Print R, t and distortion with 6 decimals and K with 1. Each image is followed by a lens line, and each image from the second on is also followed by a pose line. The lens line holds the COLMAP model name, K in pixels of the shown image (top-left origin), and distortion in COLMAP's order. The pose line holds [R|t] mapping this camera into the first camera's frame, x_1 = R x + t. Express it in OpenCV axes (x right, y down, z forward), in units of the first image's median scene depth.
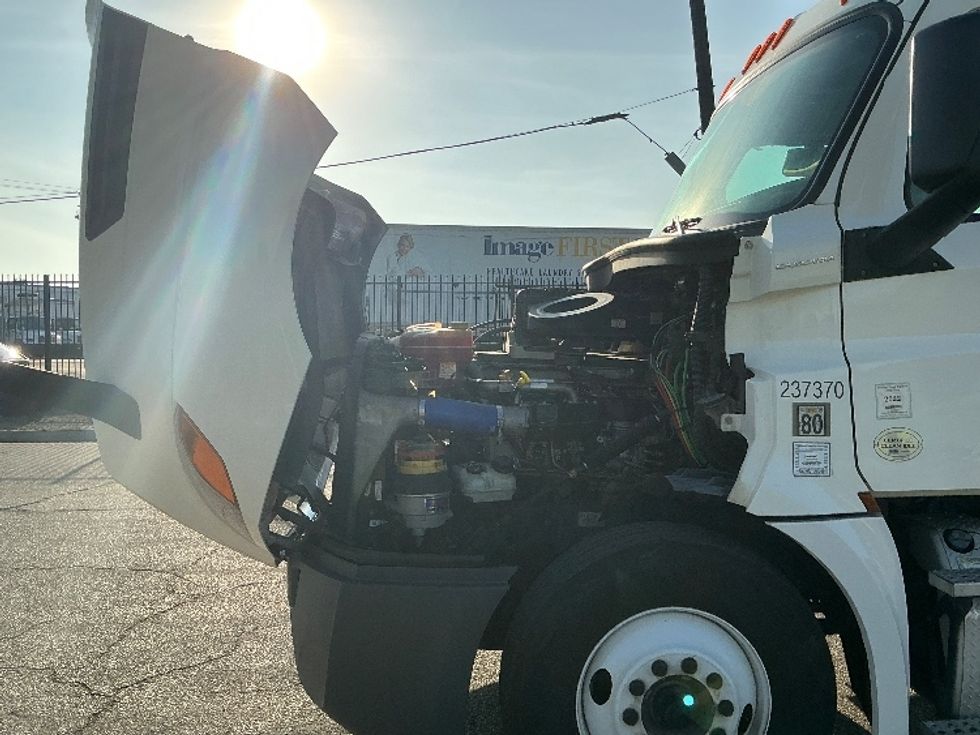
lens RADIAL K [[889.9, 0, 490.0], [0, 889.9, 367.5], [0, 0, 1]] dist [0.006139, 0.000694]
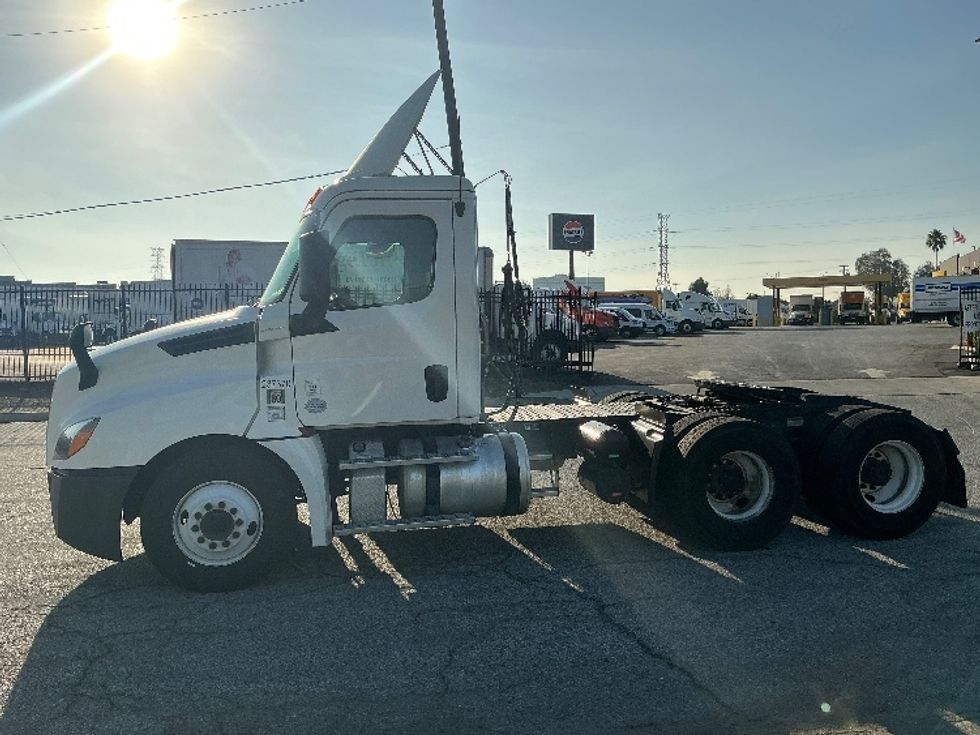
lens RADIAL K [[799.8, 0, 490.0], [0, 799.8, 367.5], [0, 0, 1]] dist [0.064315, -0.001659]
pose [[0.984888, -0.021474, 0.171856, 0.548748], [0.018856, 0.999680, 0.016850, -0.042511], [-0.172163, -0.013355, 0.984978, -1.158880]]
